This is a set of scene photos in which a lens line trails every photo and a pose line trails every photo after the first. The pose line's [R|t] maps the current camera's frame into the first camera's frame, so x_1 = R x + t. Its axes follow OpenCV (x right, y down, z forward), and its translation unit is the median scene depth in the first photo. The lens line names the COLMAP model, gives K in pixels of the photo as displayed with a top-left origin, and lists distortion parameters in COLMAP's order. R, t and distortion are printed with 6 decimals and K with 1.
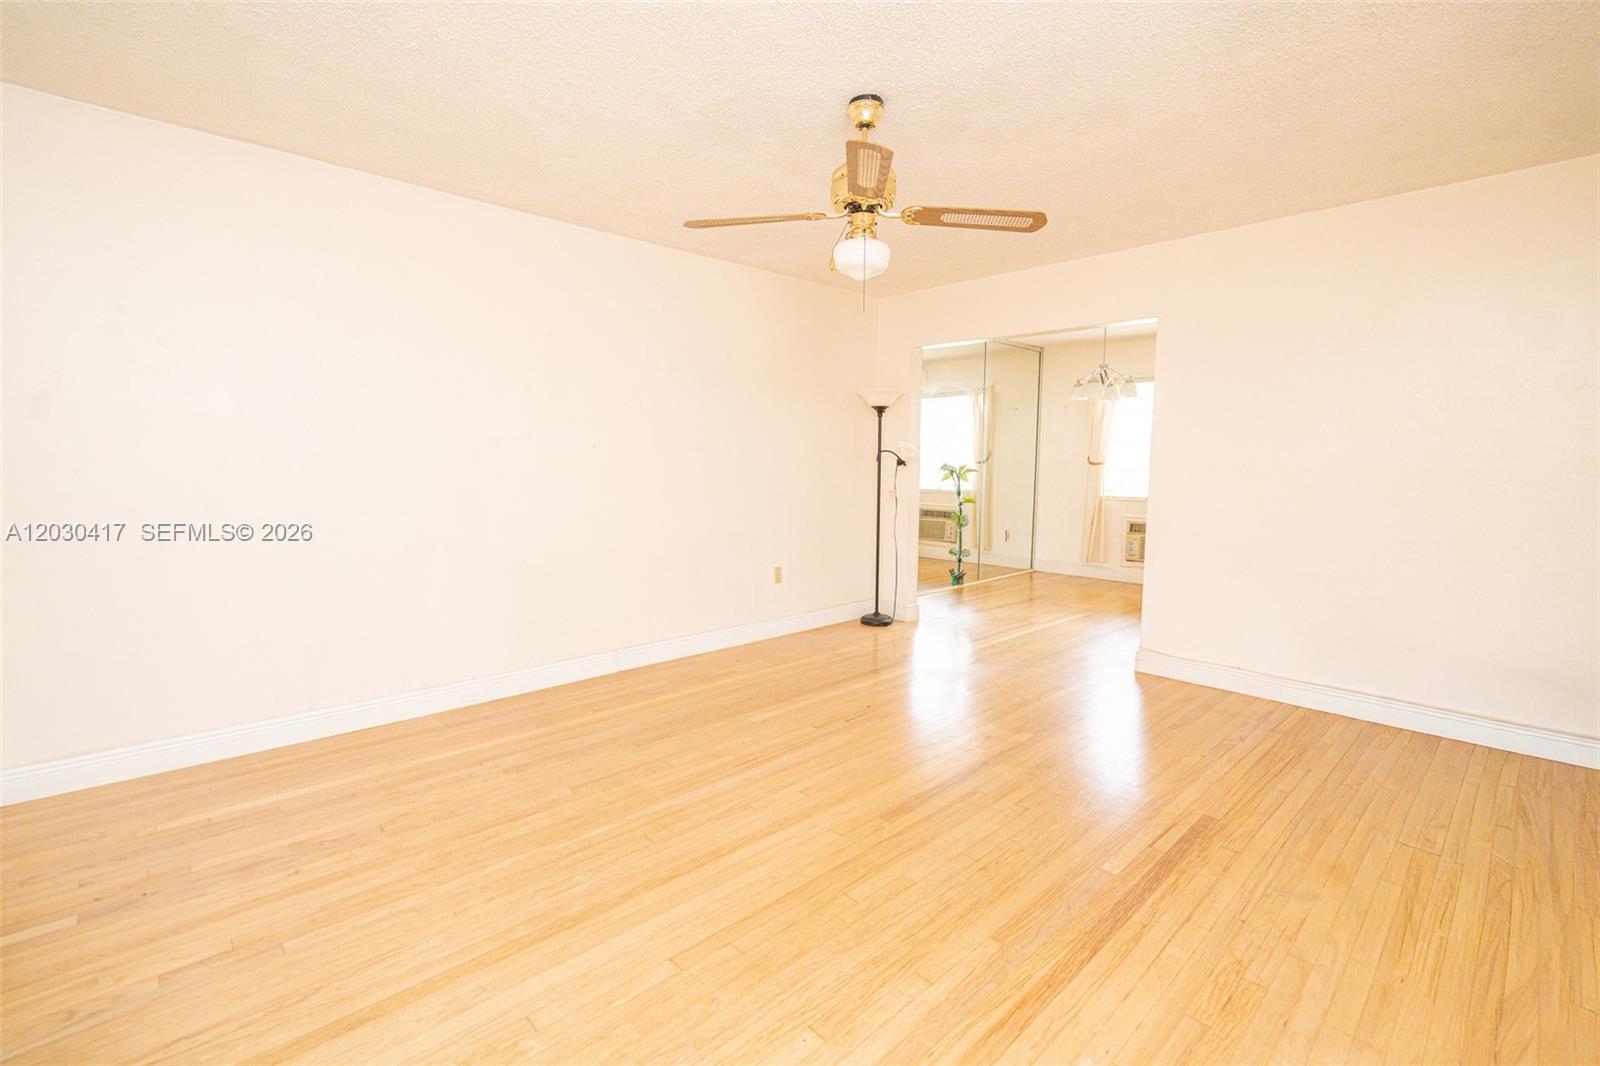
lens RADIAL K [[729.5, 0, 811.3], [0, 729.5, 528.3], [0, 0, 1]] dist [-0.037936, 0.012021]
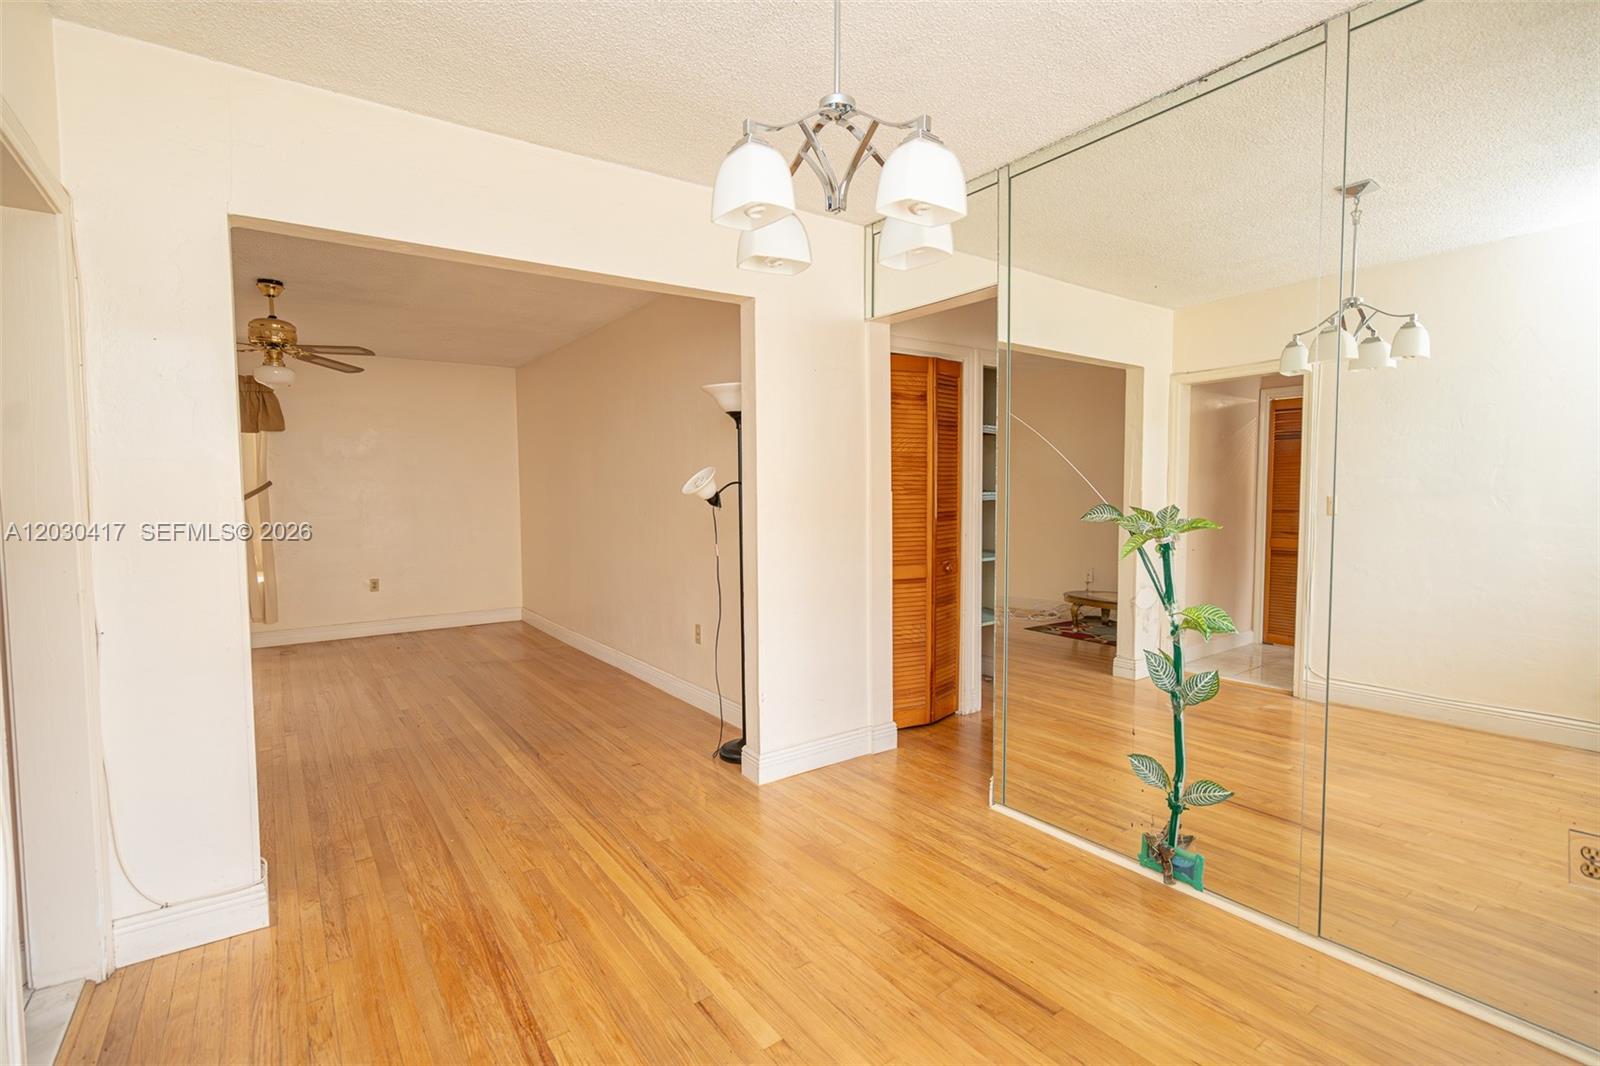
lens RADIAL K [[729.5, 0, 772.8], [0, 729.5, 530.3], [0, 0, 1]] dist [-0.037936, 0.012021]
pose [[-0.167237, 0.041445, -0.985045, 0.751577], [-0.088438, 0.994458, 0.056856, -0.109597], [0.981942, 0.096624, -0.162645, 1.206520]]
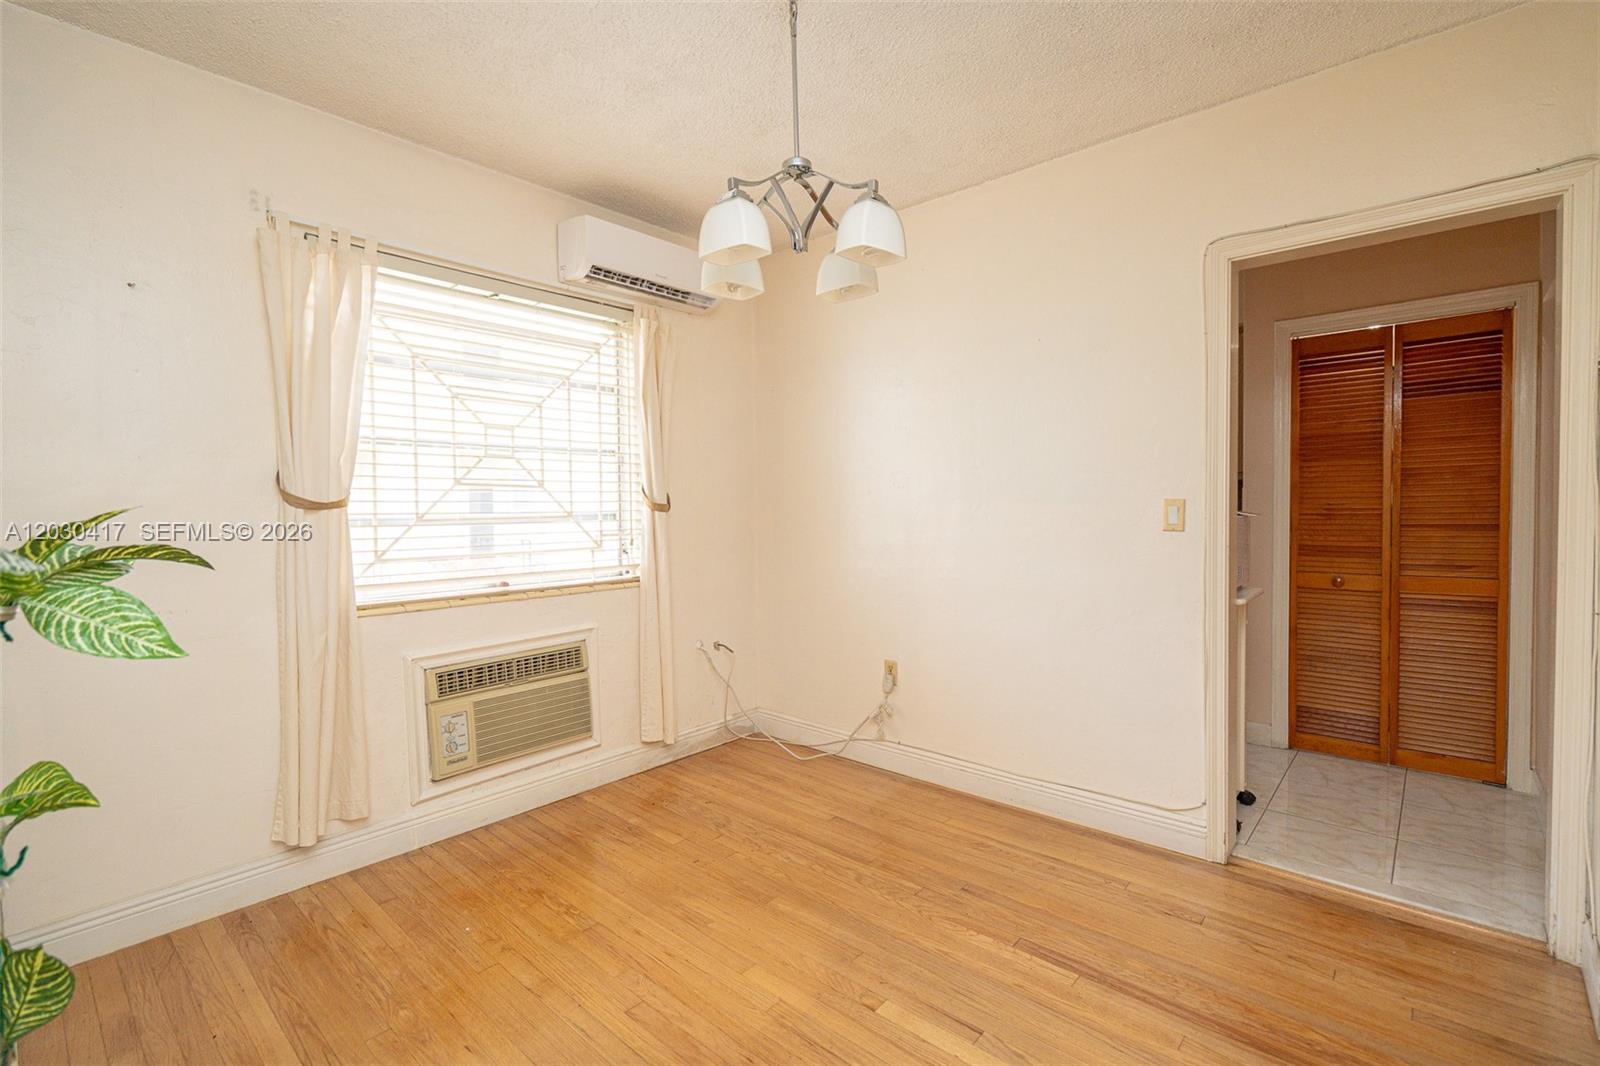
lens RADIAL K [[729.5, 0, 823.5], [0, 729.5, 526.2], [0, 0, 1]] dist [-0.037936, 0.012021]
pose [[-0.069728, -0.038043, 0.996840, 0.119756], [0.105703, 0.993365, 0.045305, -0.106378], [-0.991950, 0.108528, -0.065244, 1.203691]]
